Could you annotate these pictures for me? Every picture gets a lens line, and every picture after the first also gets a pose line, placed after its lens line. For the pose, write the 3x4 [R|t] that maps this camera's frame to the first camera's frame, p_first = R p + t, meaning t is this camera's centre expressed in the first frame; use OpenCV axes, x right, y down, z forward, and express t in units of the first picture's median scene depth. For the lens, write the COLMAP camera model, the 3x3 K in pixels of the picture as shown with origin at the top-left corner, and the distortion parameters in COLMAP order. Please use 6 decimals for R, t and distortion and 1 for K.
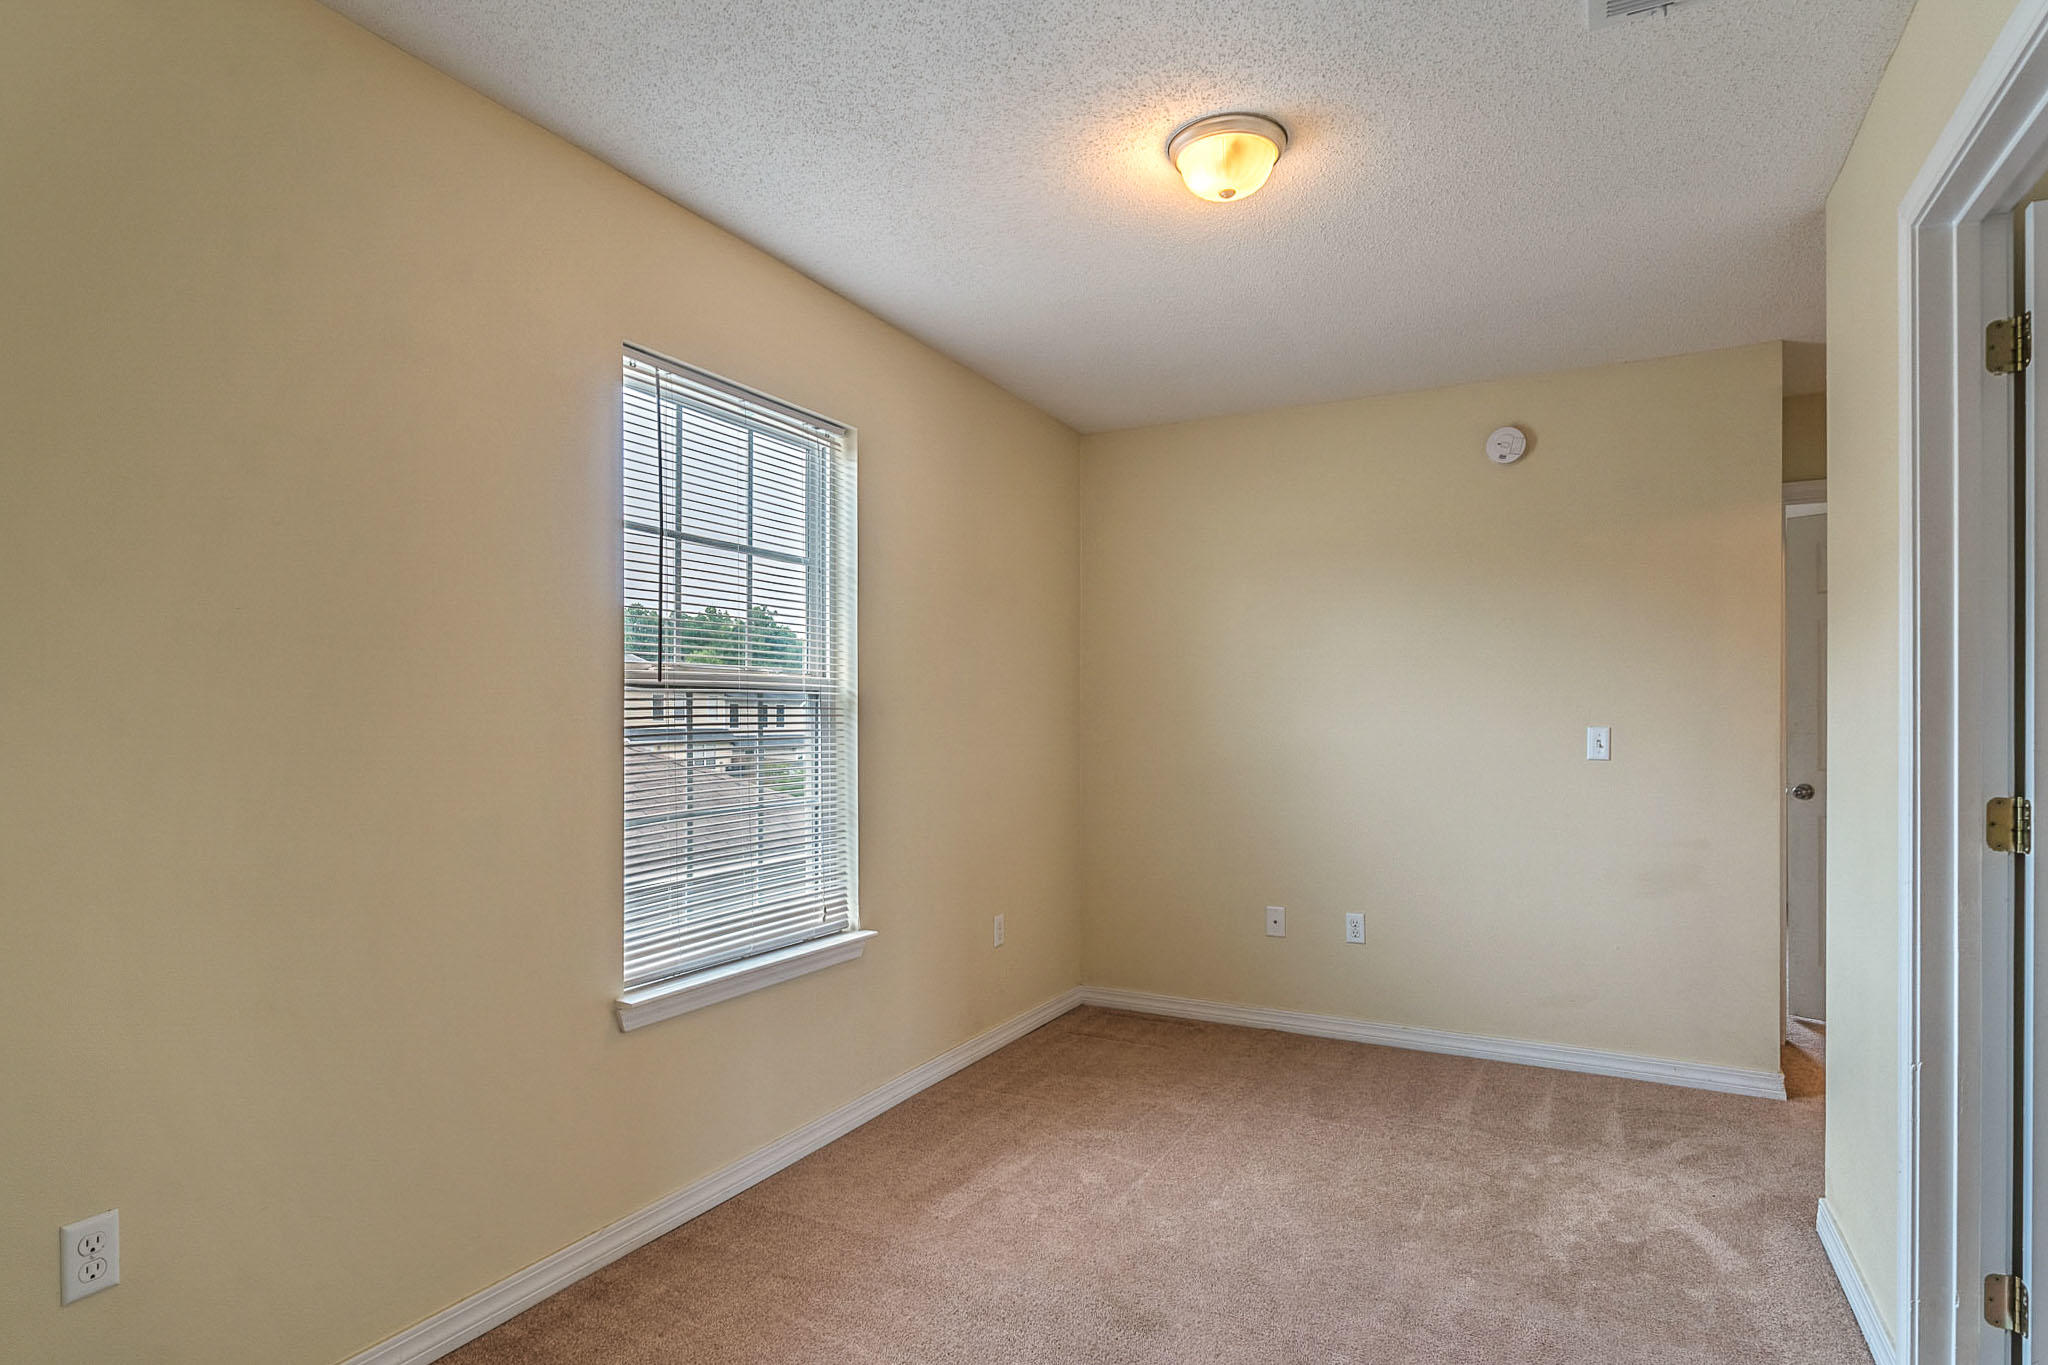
lens RADIAL K [[1109.4, 0, 1019.5], [0, 1109.4, 704.2], [0, 0, 1]] dist [-0.002881, -0.003104]
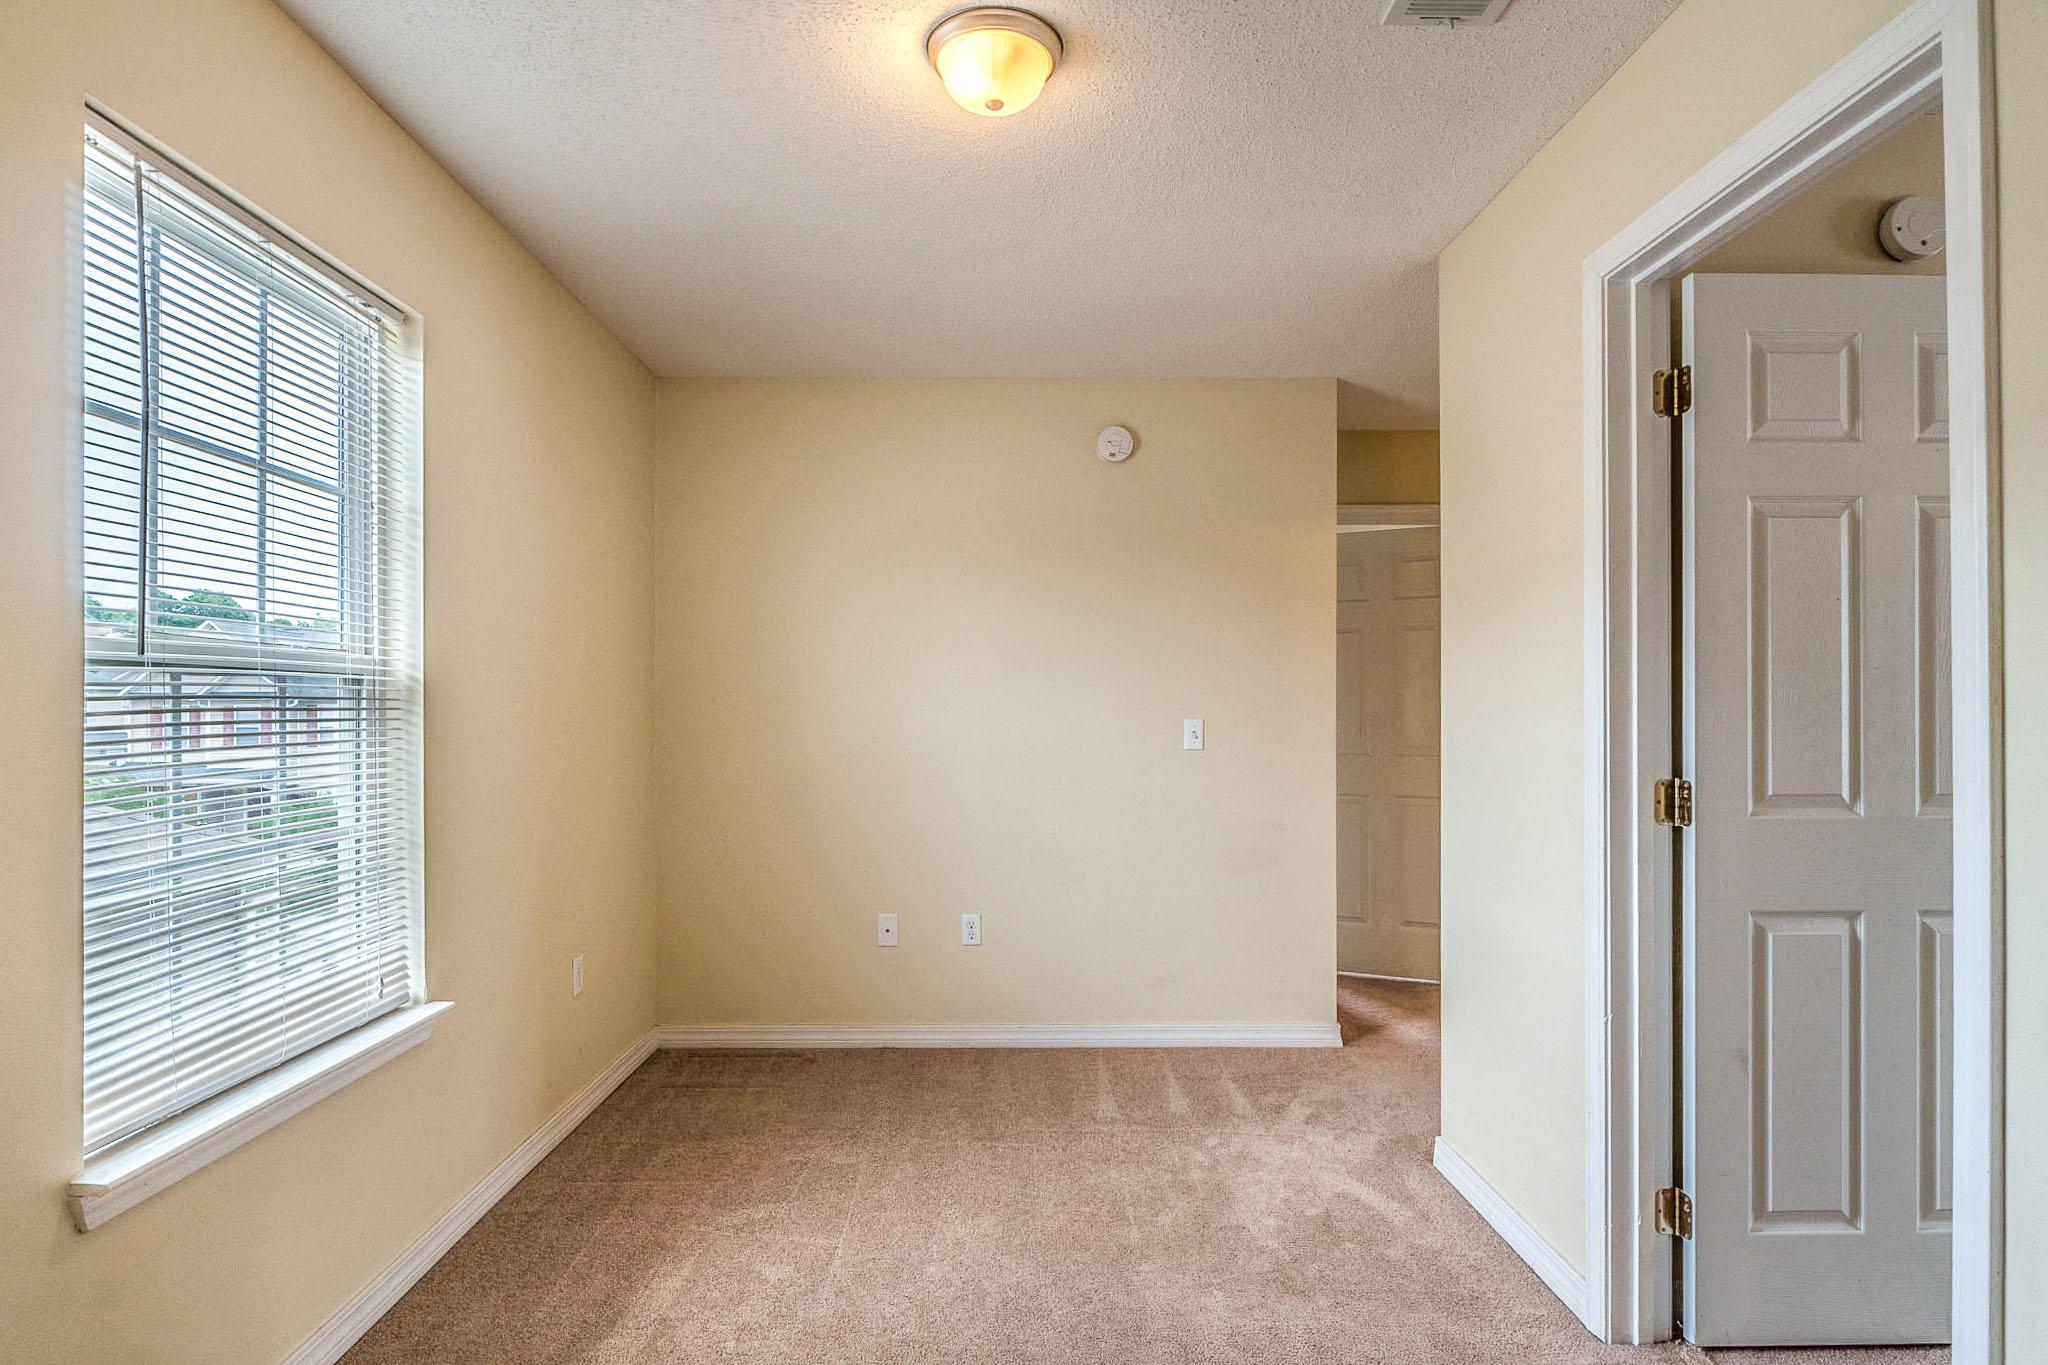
lens RADIAL K [[1109.4, 0, 1017.7], [0, 1109.4, 694.7], [0, 0, 1]] dist [-0.002881, -0.003104]
pose [[0.875221, 0.005028, 0.483697, -0.162434], [-0.004756, 0.999987, -0.001791, 0.000371], [-0.483699, -0.000733, 0.875234, 0.179385]]
